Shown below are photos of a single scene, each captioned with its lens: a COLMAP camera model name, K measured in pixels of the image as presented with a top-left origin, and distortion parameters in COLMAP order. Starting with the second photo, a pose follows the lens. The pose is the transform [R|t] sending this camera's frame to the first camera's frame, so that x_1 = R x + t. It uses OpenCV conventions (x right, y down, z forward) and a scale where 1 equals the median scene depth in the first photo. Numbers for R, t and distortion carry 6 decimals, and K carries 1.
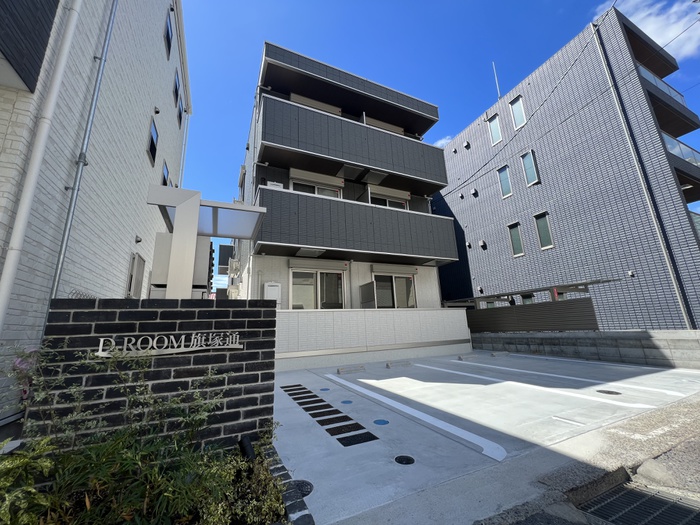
lens RADIAL K [[279.4, 0, 349.6], [0, 279.4, 261.9], [0, 0, 1]] dist [-0.002282, 0.000452]
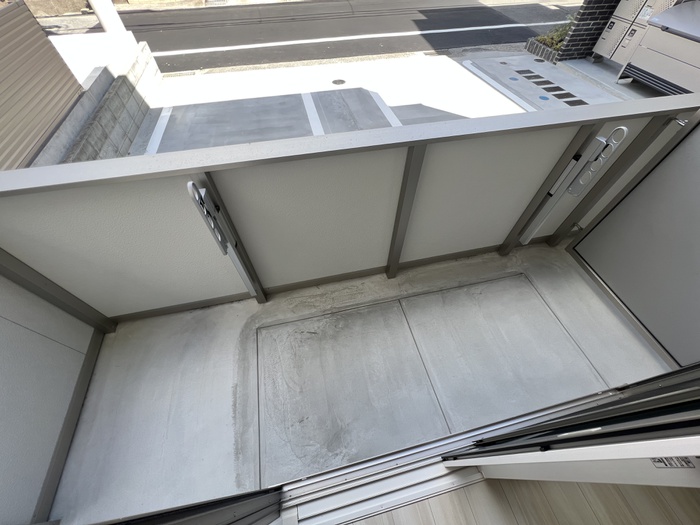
lens RADIAL K [[279.4, 0, 349.6], [0, 279.4, 261.9], [0, 0, 1]] dist [-0.002282, 0.000452]
pose [[-0.977929, -0.144123, 0.151274, 0.232989], [-0.016130, 0.773931, 0.633064, 0.121605], [-0.208315, 0.616652, -0.759174, 1.090611]]
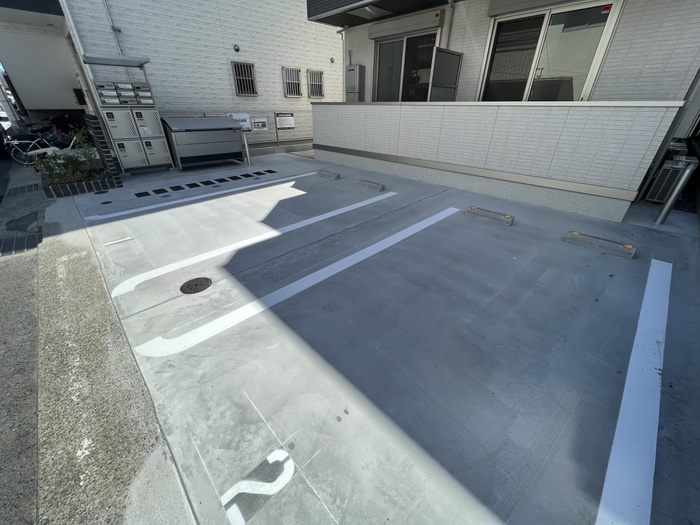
lens RADIAL K [[279.4, 0, 349.6], [0, 279.4, 261.9], [0, 0, 1]] dist [-0.002282, 0.000452]
pose [[0.324048, 0.500211, -0.802983, 0.662865], [0.200493, 0.793192, 0.575022, 0.048630], [0.924551, -0.347327, 0.156744, 0.534372]]
